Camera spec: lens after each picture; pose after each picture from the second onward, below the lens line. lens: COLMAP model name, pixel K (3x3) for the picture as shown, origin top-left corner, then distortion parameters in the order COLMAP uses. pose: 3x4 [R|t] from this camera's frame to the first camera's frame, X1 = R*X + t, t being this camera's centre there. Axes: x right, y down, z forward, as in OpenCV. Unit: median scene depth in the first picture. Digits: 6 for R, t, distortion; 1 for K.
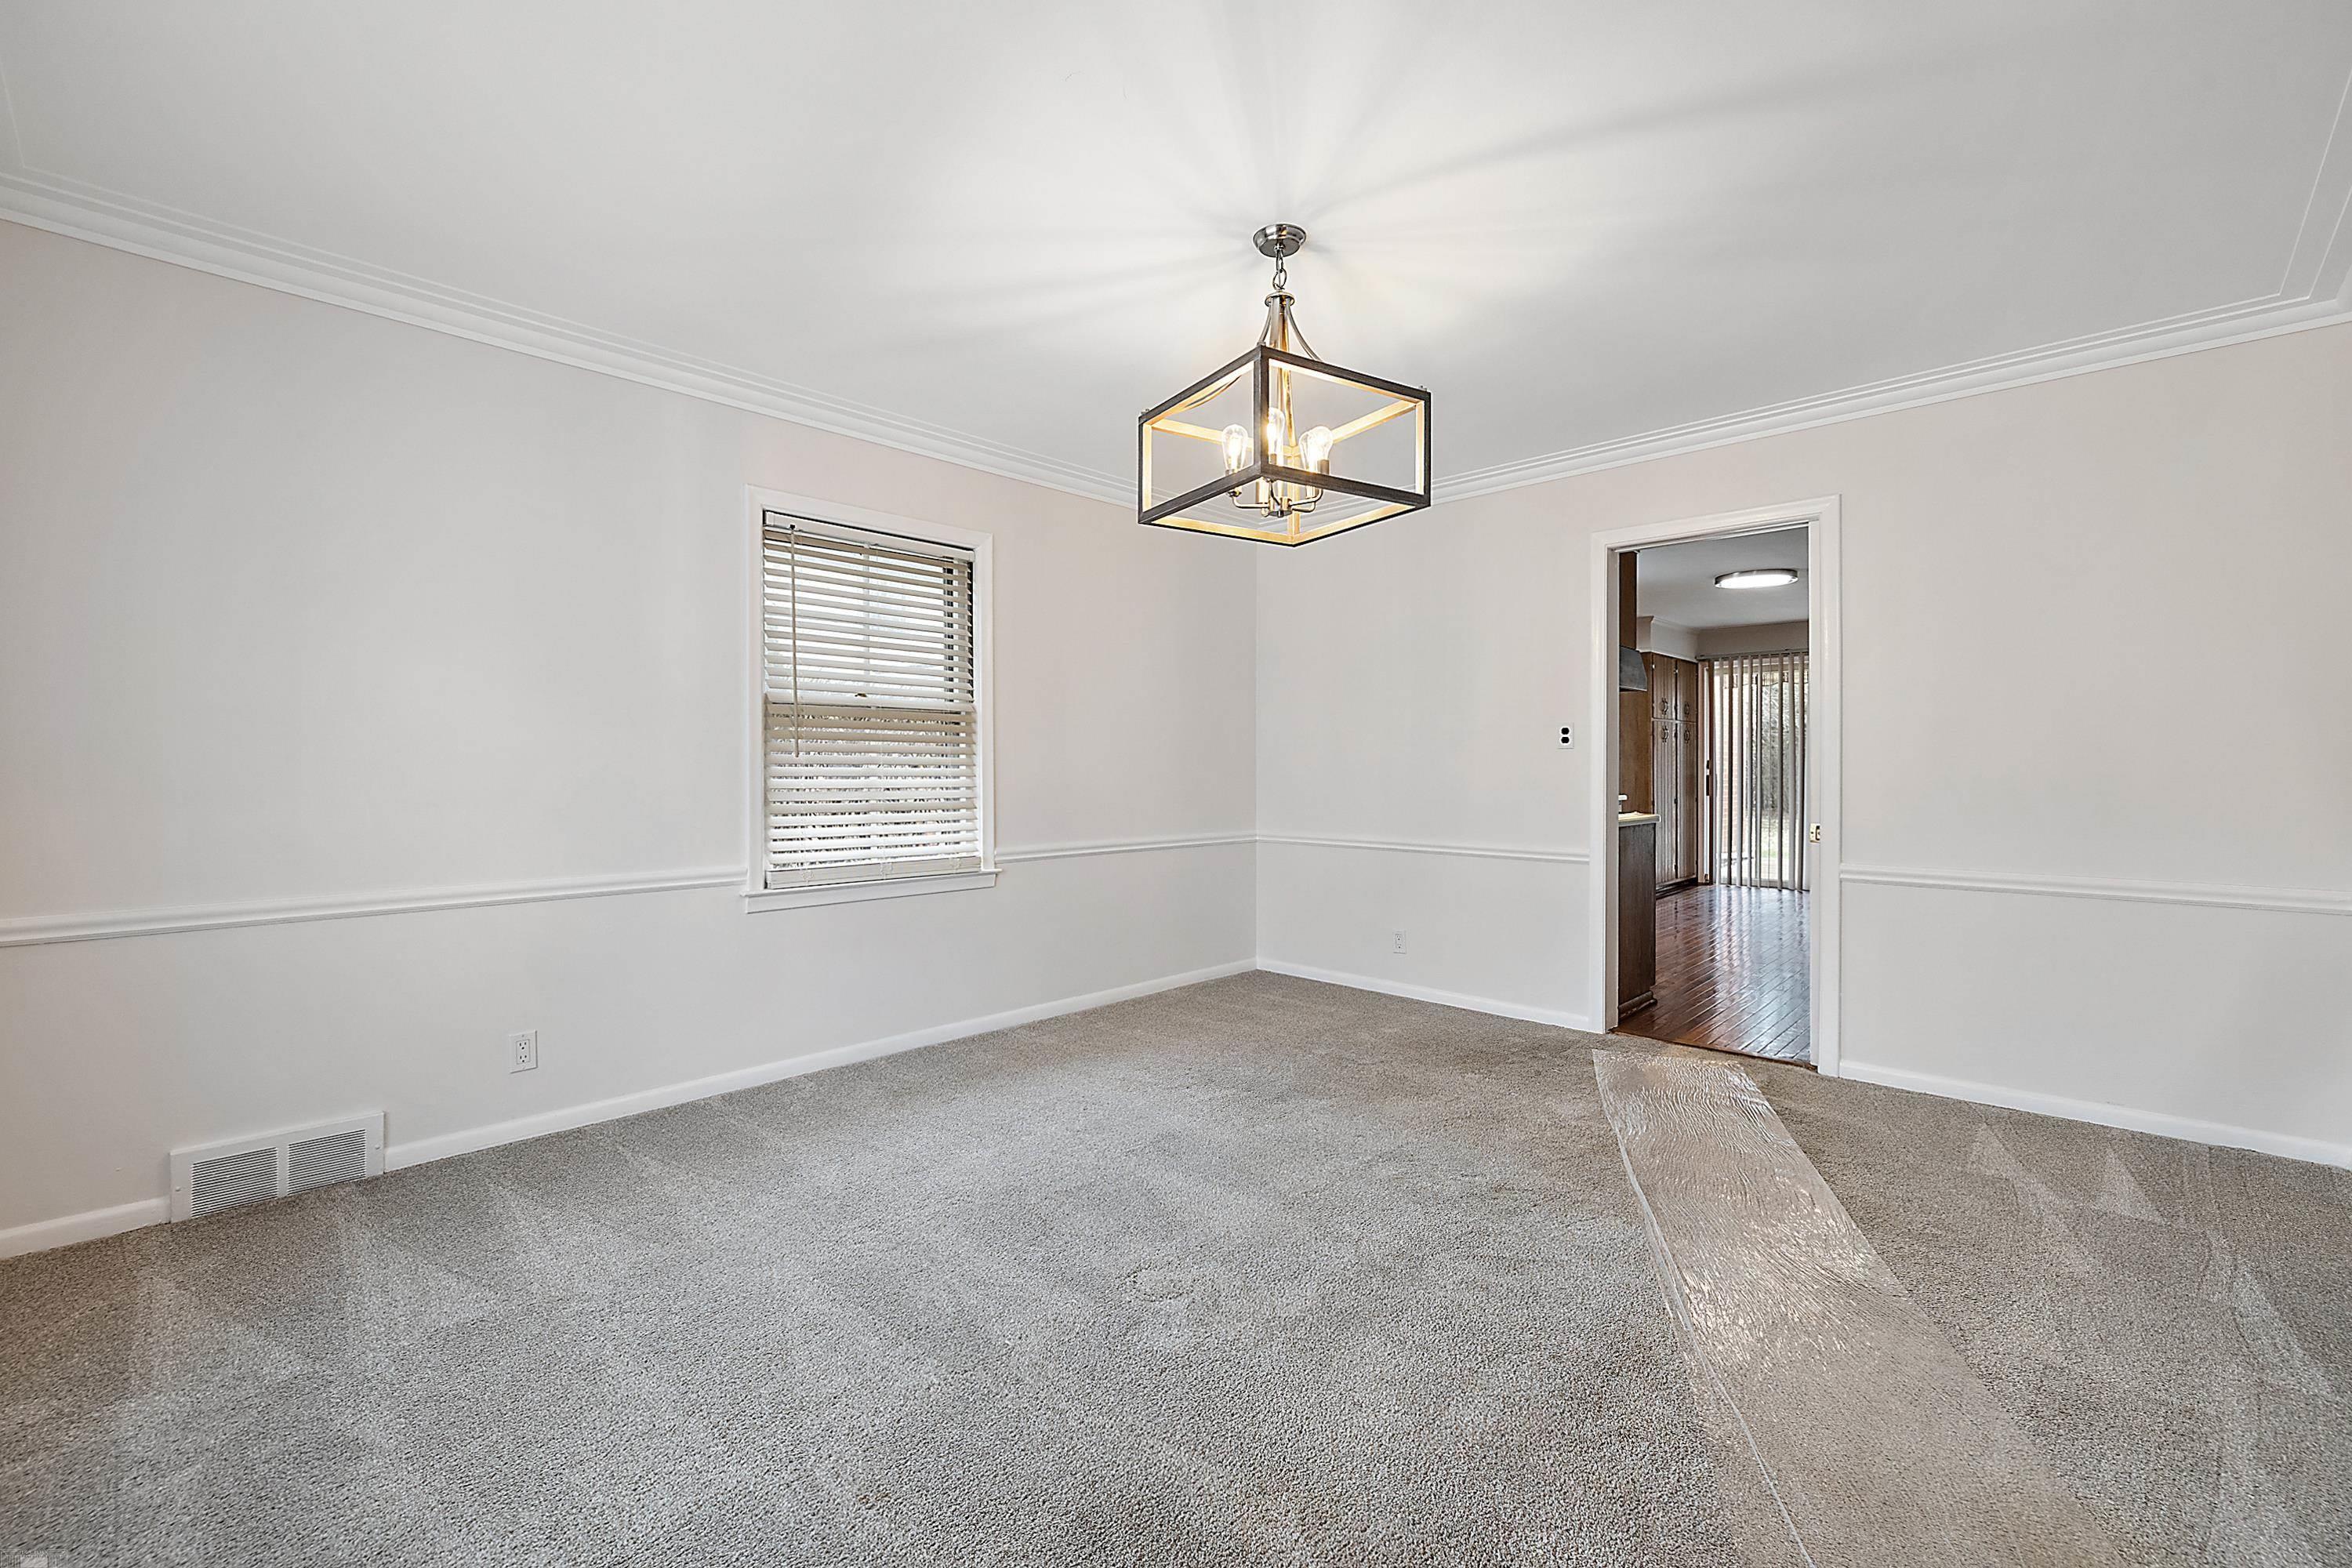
lens RADIAL K [[995.8, 0, 1171.4], [0, 995.8, 769.2], [0, 0, 1]] dist [-0.000854, 0.000044]
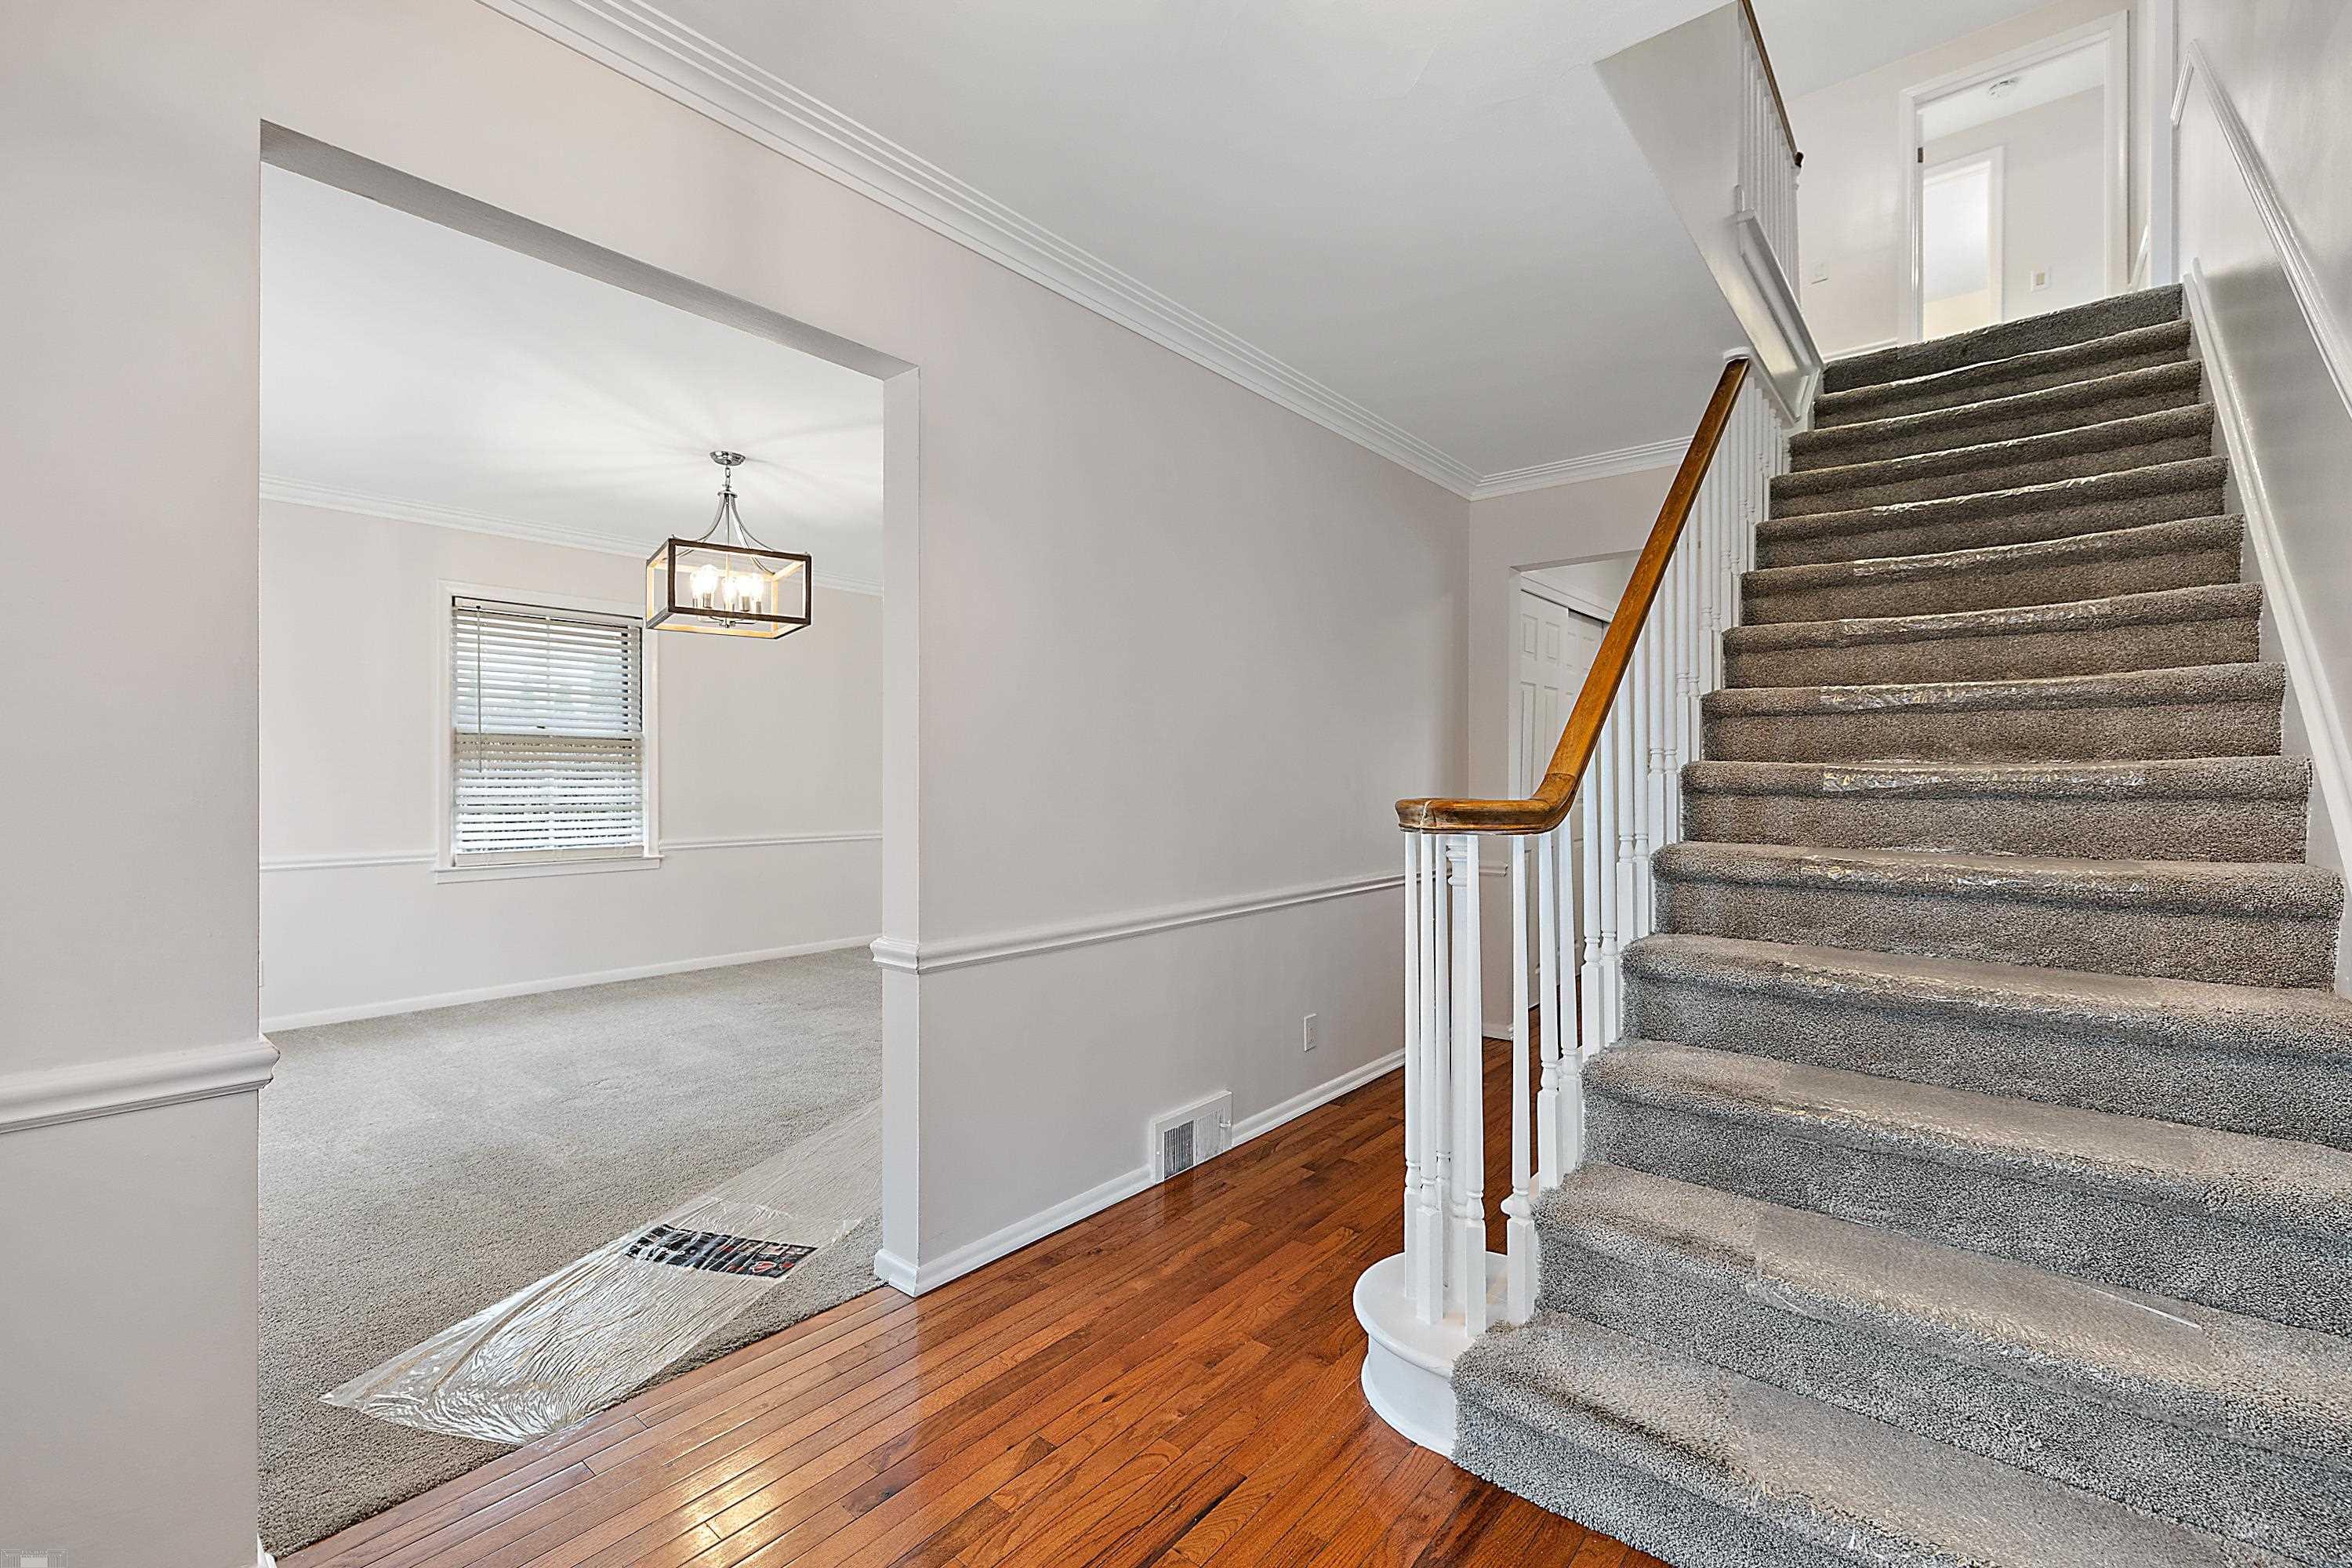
lens RADIAL K [[995.8, 0, 1193.7], [0, 995.8, 785.8], [0, 0, 1]] dist [-0.000854, 0.000044]
pose [[0.996979, 0.003975, 0.077576, 0.469099], [-0.004546, 0.999964, 0.007186, -0.007589], [-0.077545, -0.007516, 0.996961, -0.429134]]
